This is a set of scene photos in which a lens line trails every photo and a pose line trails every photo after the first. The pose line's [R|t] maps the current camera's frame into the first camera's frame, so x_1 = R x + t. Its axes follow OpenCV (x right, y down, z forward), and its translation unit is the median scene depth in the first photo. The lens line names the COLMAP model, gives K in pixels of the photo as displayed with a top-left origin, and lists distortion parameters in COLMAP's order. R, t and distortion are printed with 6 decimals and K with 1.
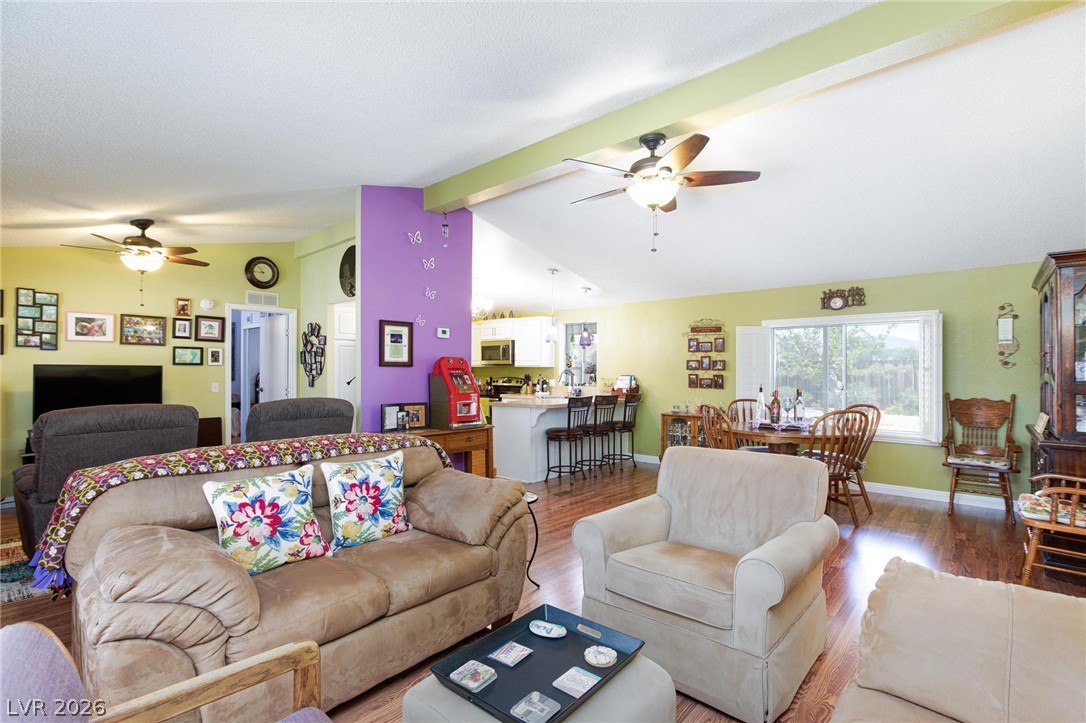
lens RADIAL K [[507.3, 0, 540.2], [0, 507.3, 364.2], [0, 0, 1]] dist [-0.003229, 0.000228]
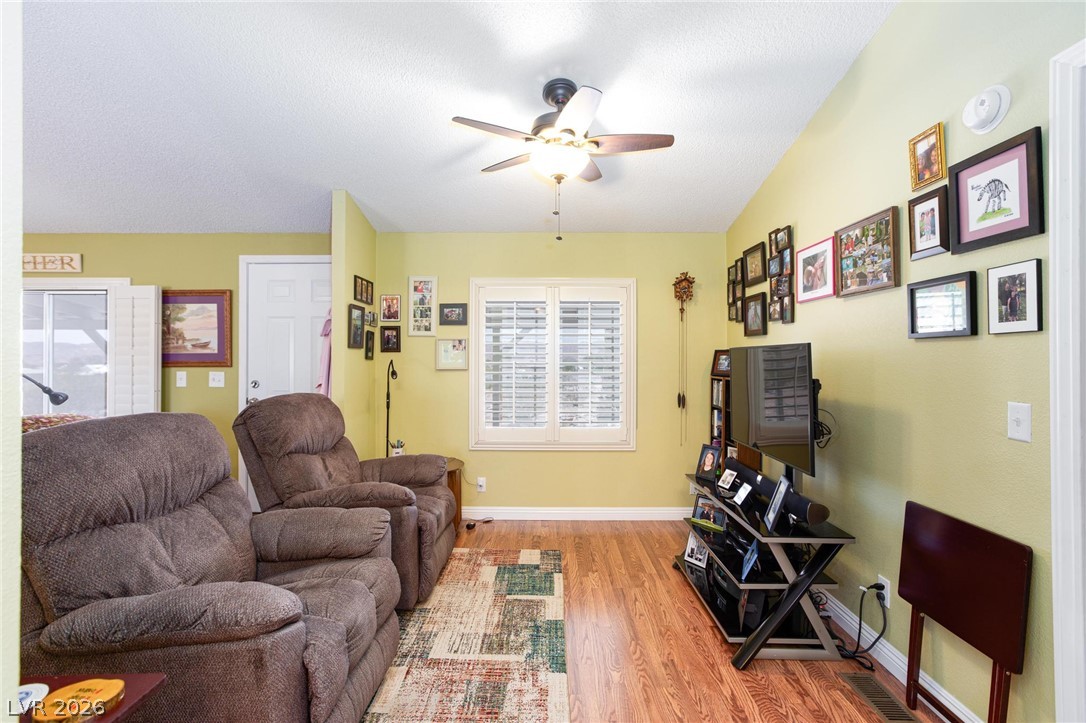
lens RADIAL K [[496.5, 0, 543.0], [0, 496.5, 361.5], [0, 0, 1]] dist [-0.000199, 0.000462]
pose [[-0.752622, -0.000475, -0.658453, -0.277579], [0.006919, 0.999939, -0.008629, 0.015475], [0.658417, -0.011050, -0.752572, 0.948200]]
